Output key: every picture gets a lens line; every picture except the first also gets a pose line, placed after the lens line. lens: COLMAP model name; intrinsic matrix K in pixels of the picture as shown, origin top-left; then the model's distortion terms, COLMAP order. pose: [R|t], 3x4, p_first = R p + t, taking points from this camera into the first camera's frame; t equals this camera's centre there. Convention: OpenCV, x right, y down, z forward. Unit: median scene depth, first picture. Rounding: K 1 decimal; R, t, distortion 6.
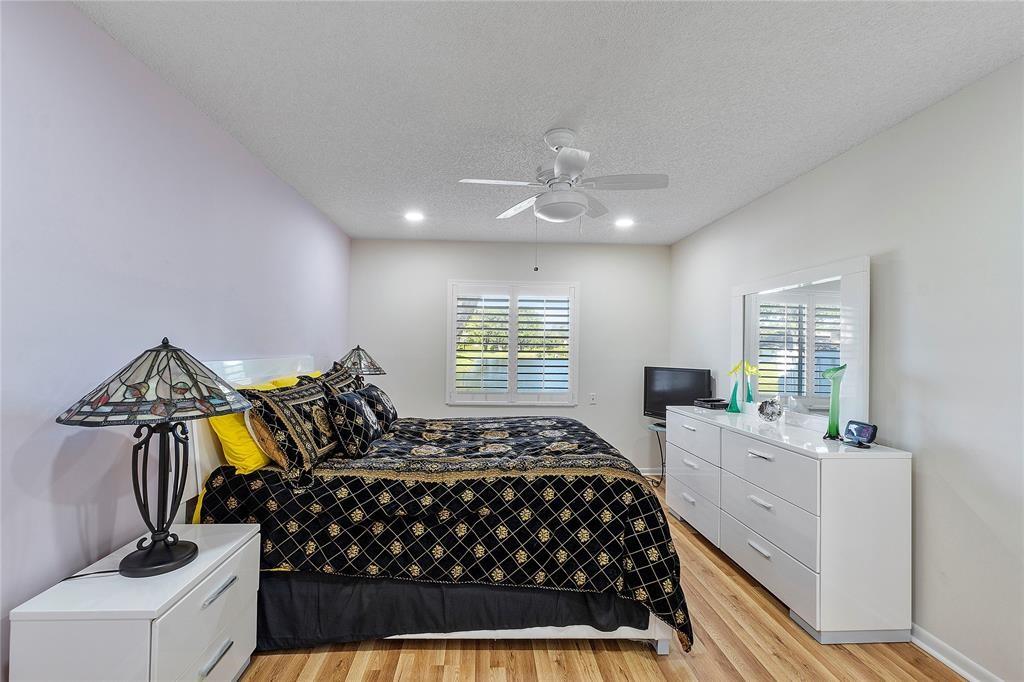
lens RADIAL K [[430.8, 0, 503.8], [0, 430.8, 332.5], [0, 0, 1]] dist [-0.007177, -0.000876]
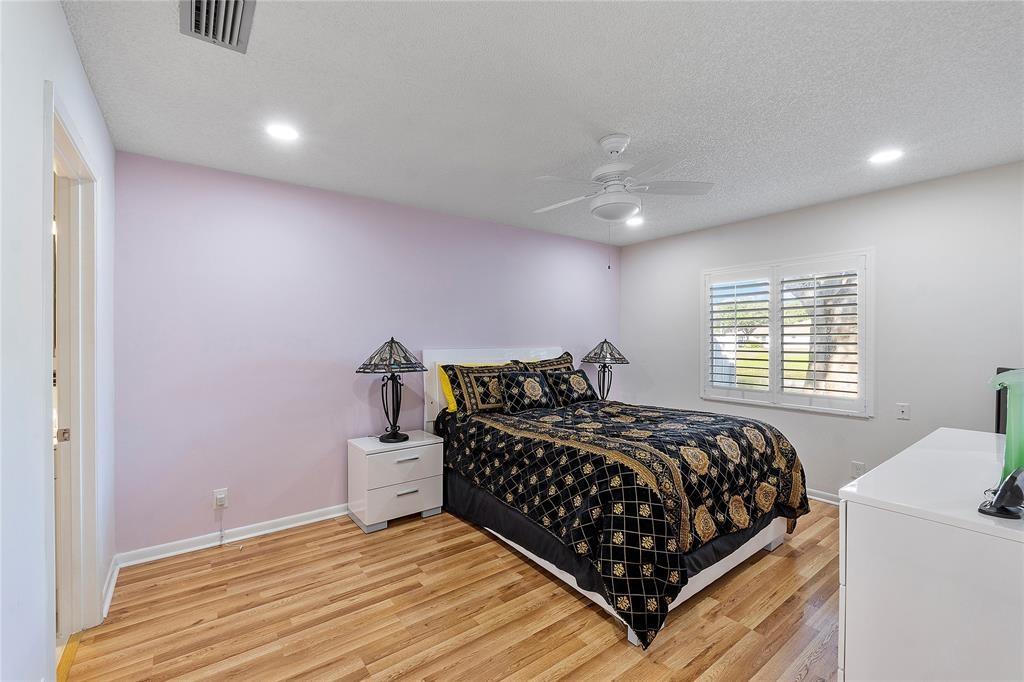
lens RADIAL K [[430.8, 0, 504.2], [0, 430.8, 335.5], [0, 0, 1]] dist [-0.007177, -0.000876]
pose [[0.550576, -0.021127, -0.834518, 1.036631], [0.036265, 0.999341, -0.001374, 0.022995], [0.833997, -0.029507, 0.550980, 0.214180]]
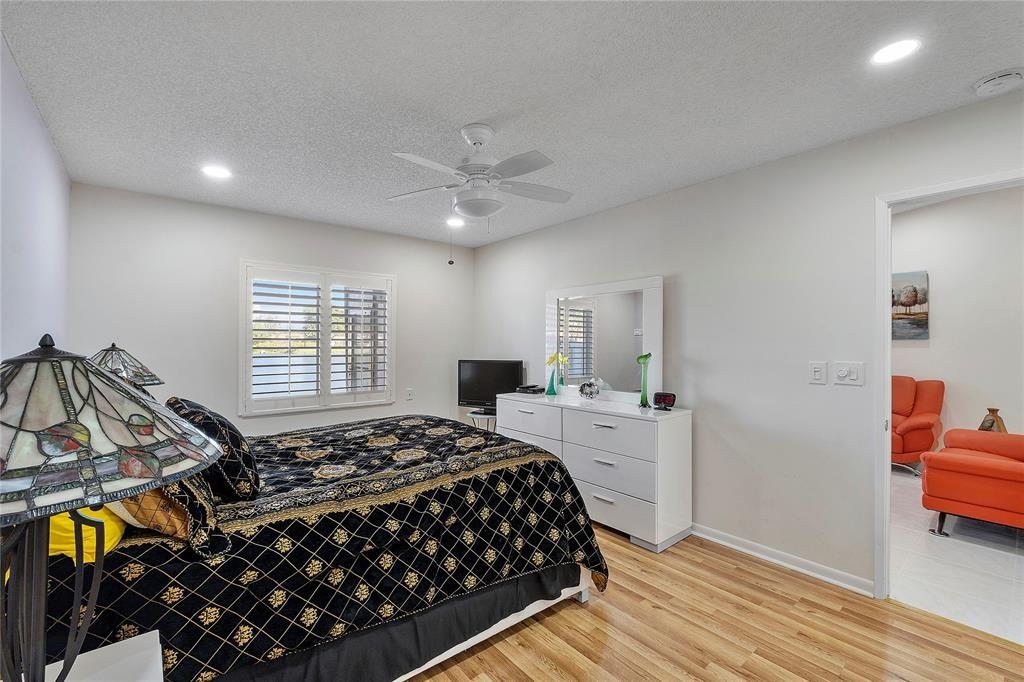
lens RADIAL K [[430.8, 0, 502.7], [0, 430.8, 334.5], [0, 0, 1]] dist [-0.007177, -0.000876]
pose [[0.802361, -0.000532, 0.596838, -0.507485], [-0.010380, 0.999836, 0.014846, -0.001883], [-0.596748, -0.018107, 0.802224, 0.191897]]
